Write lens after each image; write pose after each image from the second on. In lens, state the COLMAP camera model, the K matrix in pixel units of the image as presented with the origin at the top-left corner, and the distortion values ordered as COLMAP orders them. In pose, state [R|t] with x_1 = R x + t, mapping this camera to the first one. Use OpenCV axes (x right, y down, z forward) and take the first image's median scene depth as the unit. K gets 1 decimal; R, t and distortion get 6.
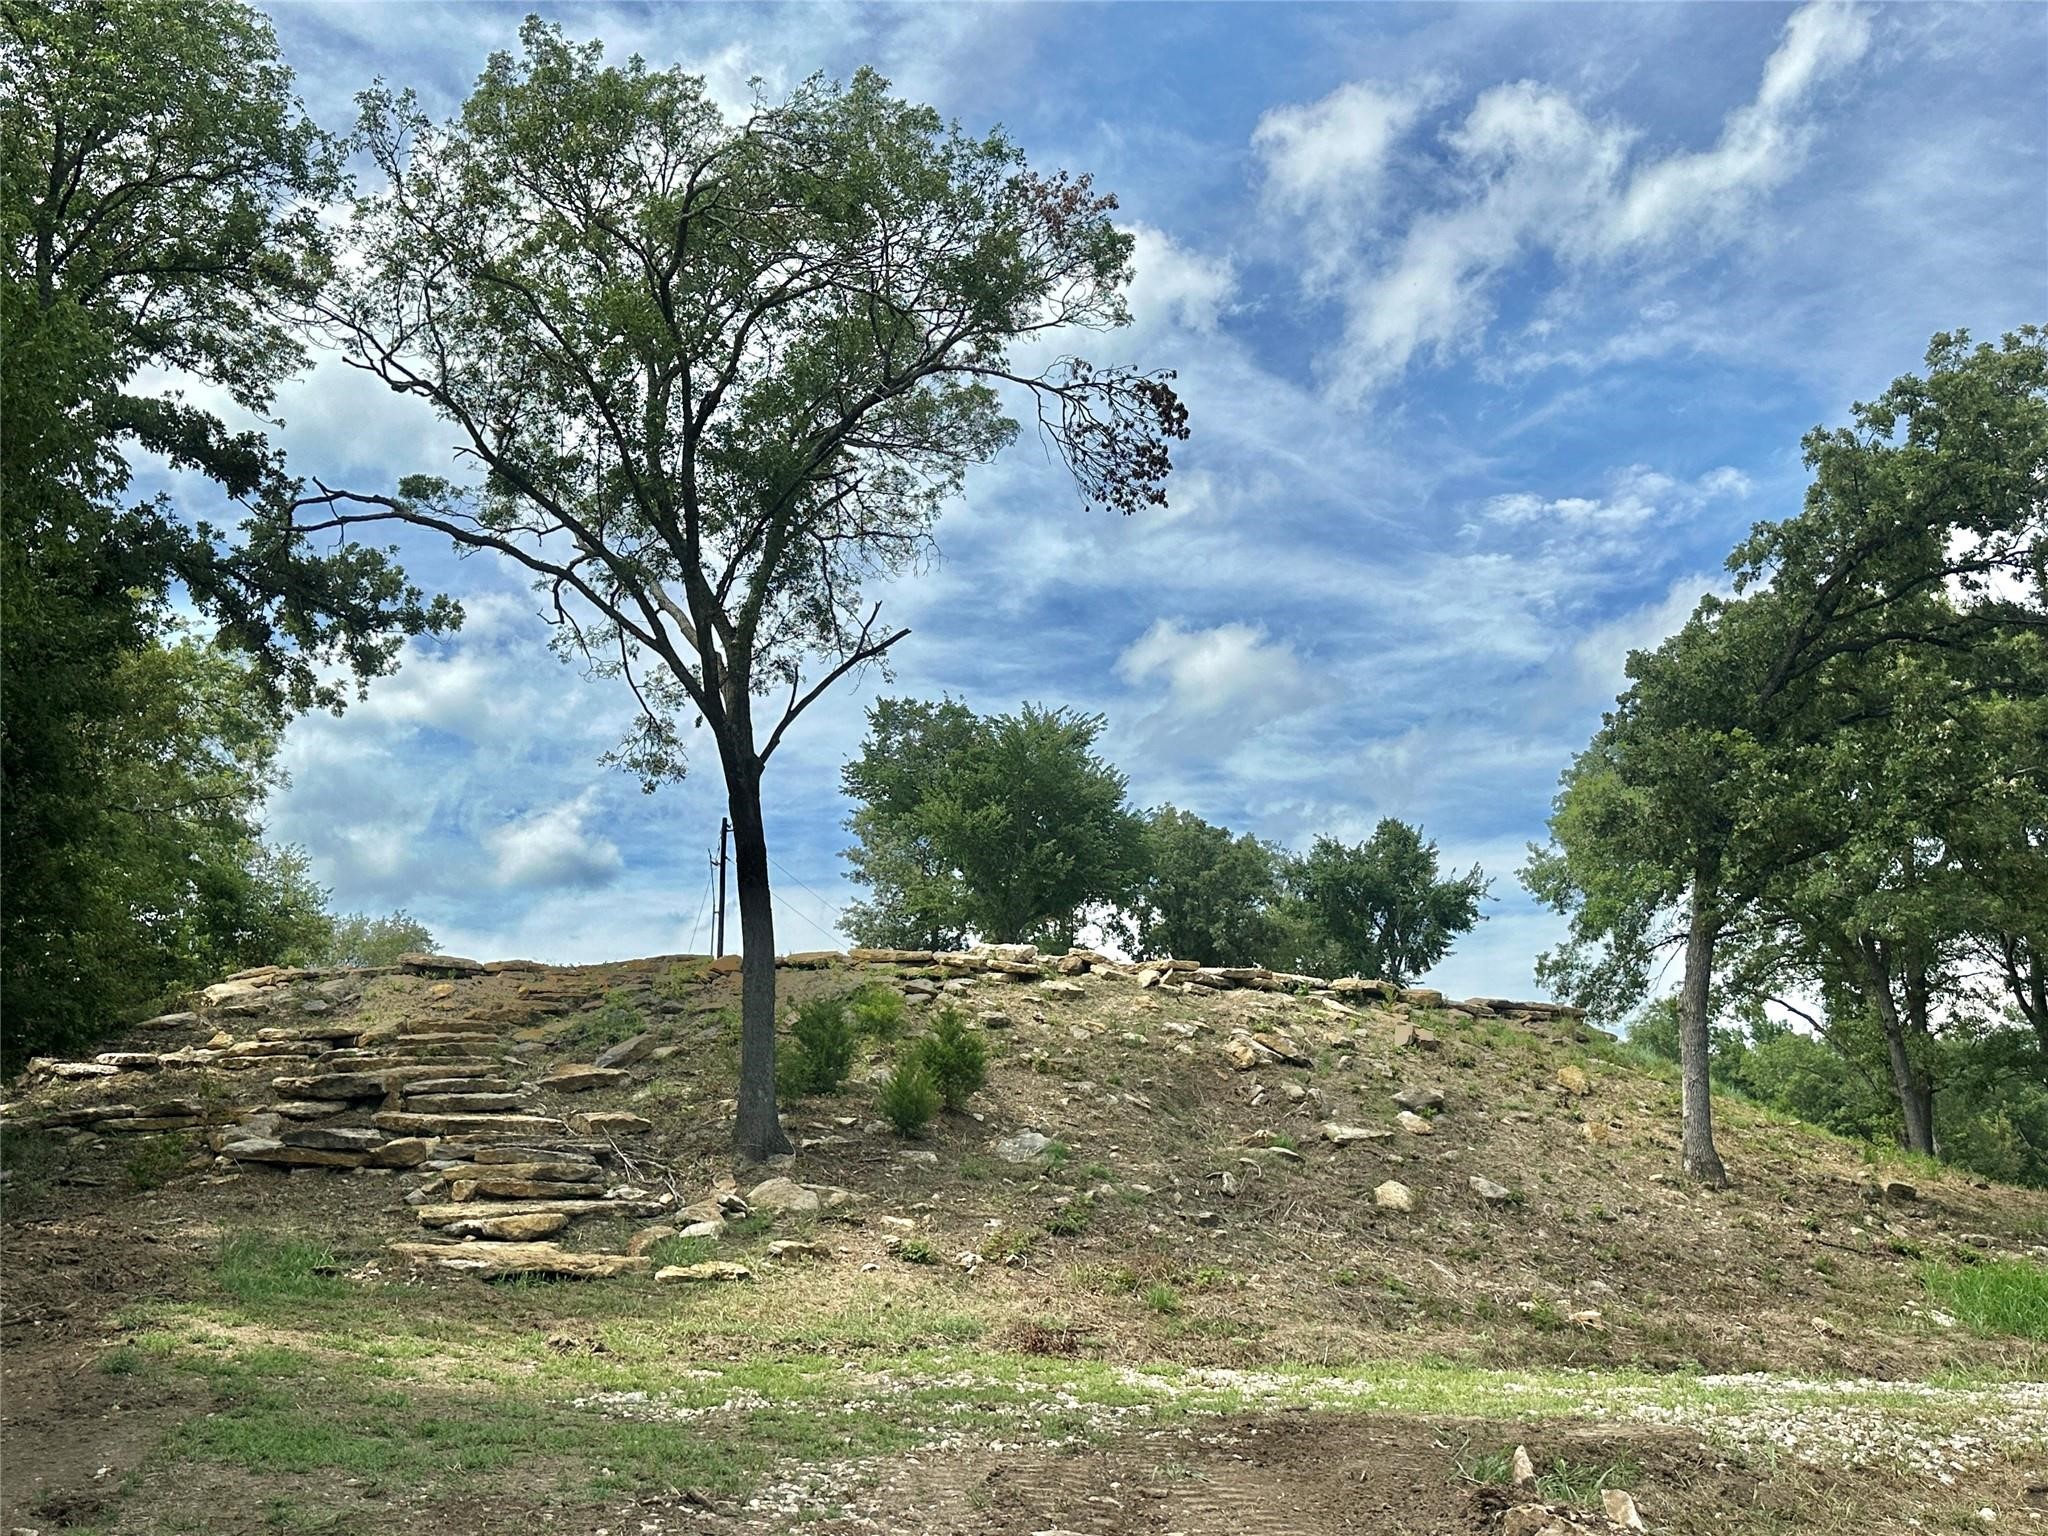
lens RADIAL K [[1895.2, 0, 1025.1], [0, 1895.2, 716.7], [0, 0, 1]] dist [0.176289, -0.346294]
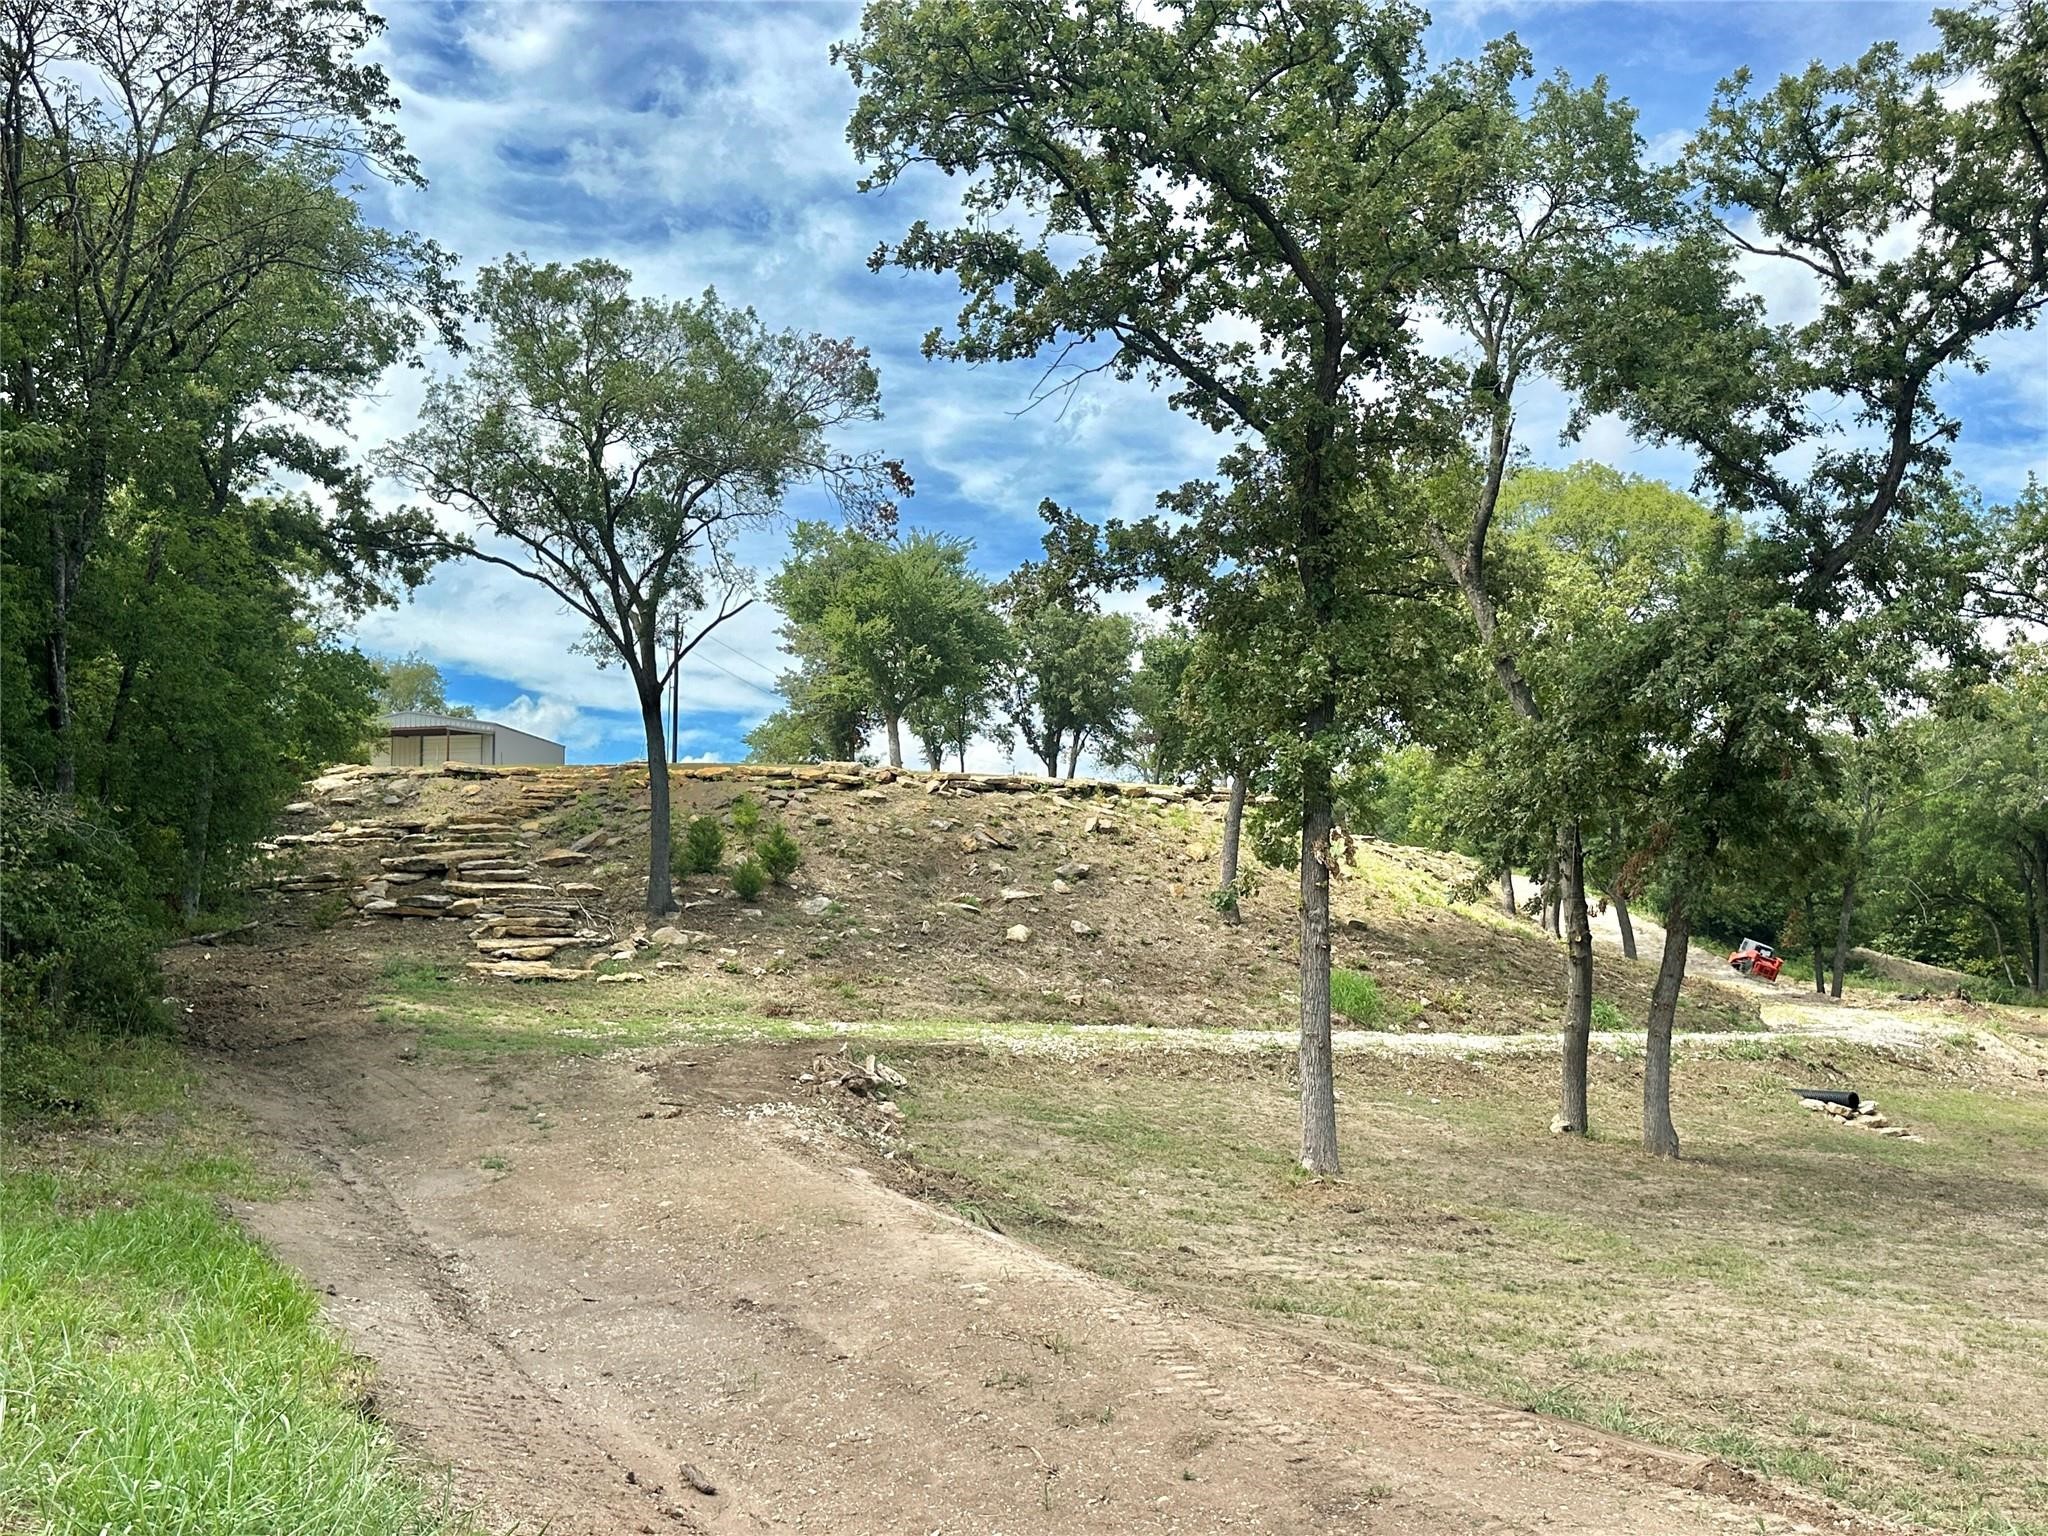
lens RADIAL K [[1895.2, 0, 1025.1], [0, 1895.2, 716.7], [0, 0, 1]] dist [0.176289, -0.346294]
pose [[0.999950, 0.008257, 0.005576, 0.168911], [-0.009051, 0.986767, 0.161893, -0.216819], [-0.004165, -0.161935, 0.986793, -0.656749]]
